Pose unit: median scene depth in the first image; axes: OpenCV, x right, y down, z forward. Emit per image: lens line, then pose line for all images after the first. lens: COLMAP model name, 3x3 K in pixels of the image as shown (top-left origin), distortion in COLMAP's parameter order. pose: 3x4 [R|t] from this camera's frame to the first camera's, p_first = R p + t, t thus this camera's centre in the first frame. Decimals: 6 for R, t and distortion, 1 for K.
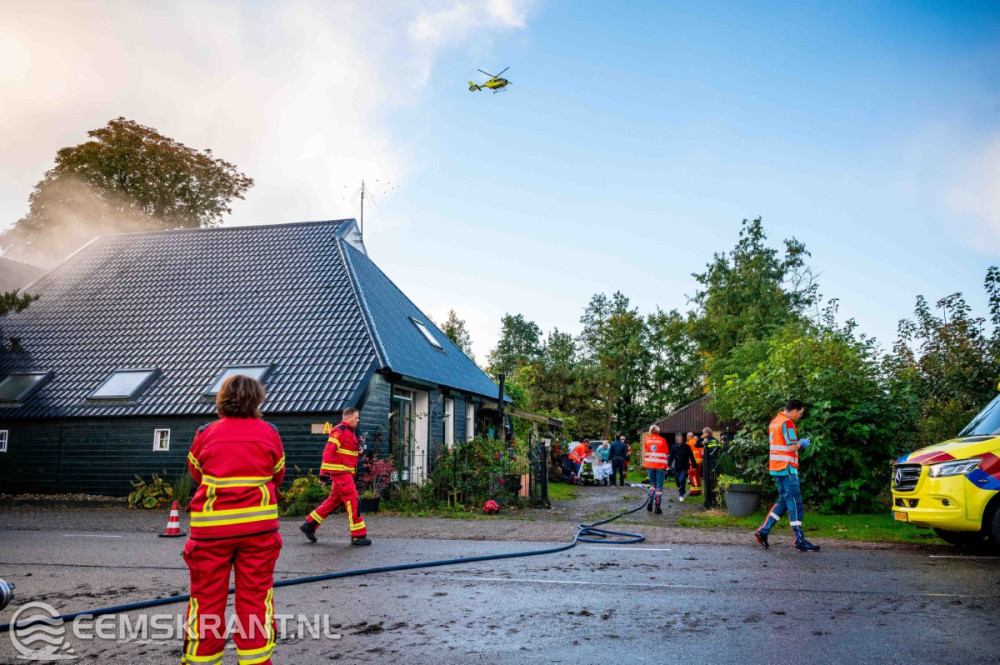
lens RADIAL K [[719.8, 0, 491.0], [0, 719.8, 328.3], [0, 0, 1]] dist [0.009265, -0.002092]
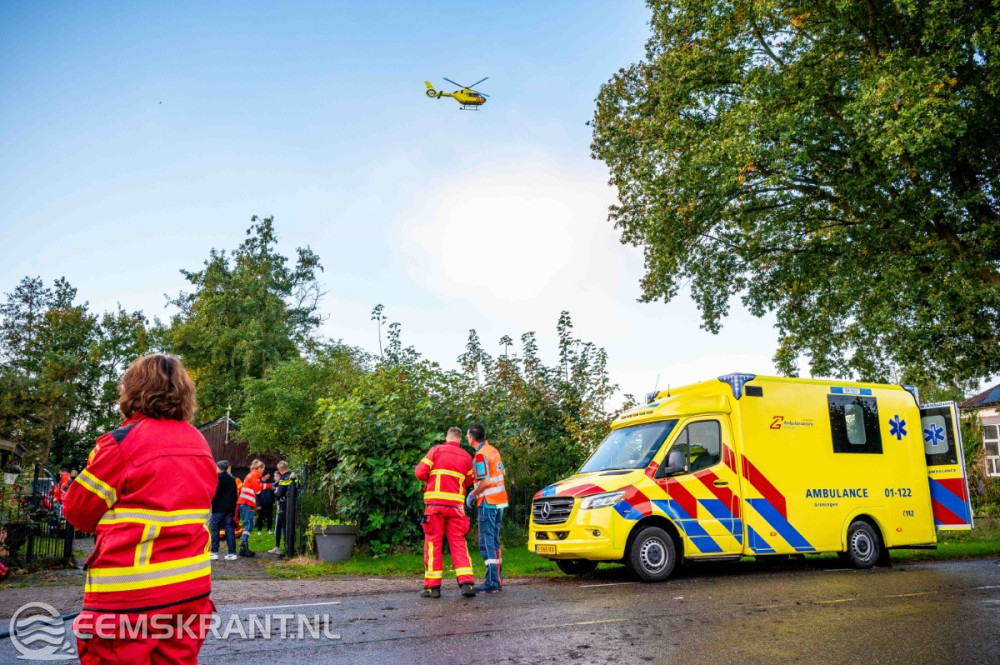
lens RADIAL K [[871.1, 0, 507.9], [0, 871.1, 324.3], [0, 0, 1]] dist [0.015135, -0.014124]
pose [[0.784971, 0.112583, 0.609218, -0.132655], [-0.099736, 0.993488, -0.055086, 0.011467], [-0.611452, -0.017520, 0.791087, 0.042287]]
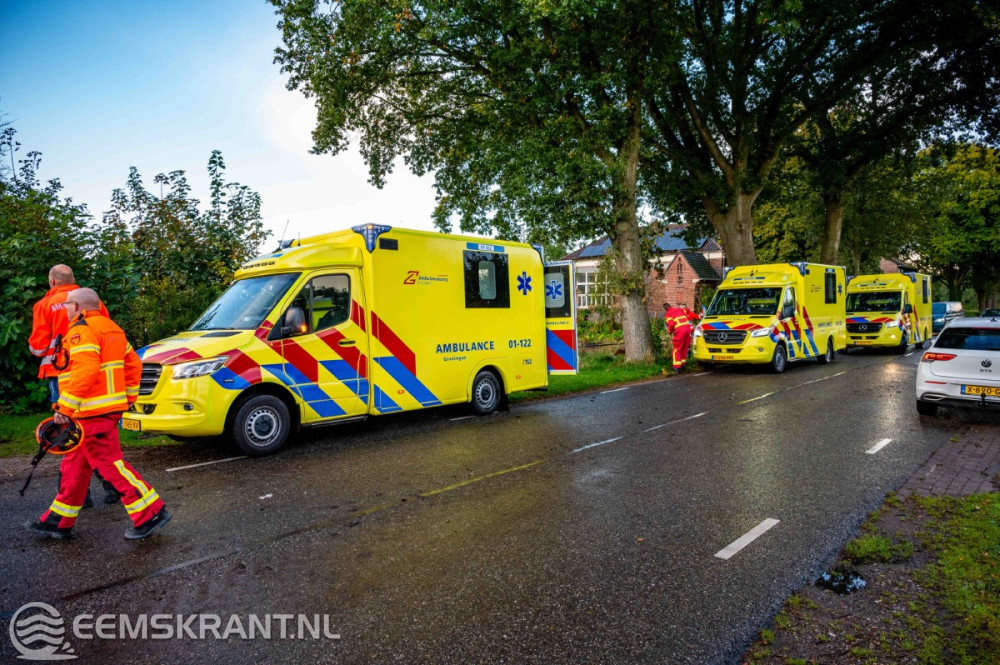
lens RADIAL K [[670.8, 0, 520.7], [0, 670.8, 342.4], [0, 0, 1]] dist [-0.000432, 0.000095]
pose [[0.467872, -0.040762, 0.882856, 0.050644], [-0.143355, 0.982207, 0.121320, 0.003772], [-0.872093, -0.183324, 0.453704, 0.143535]]
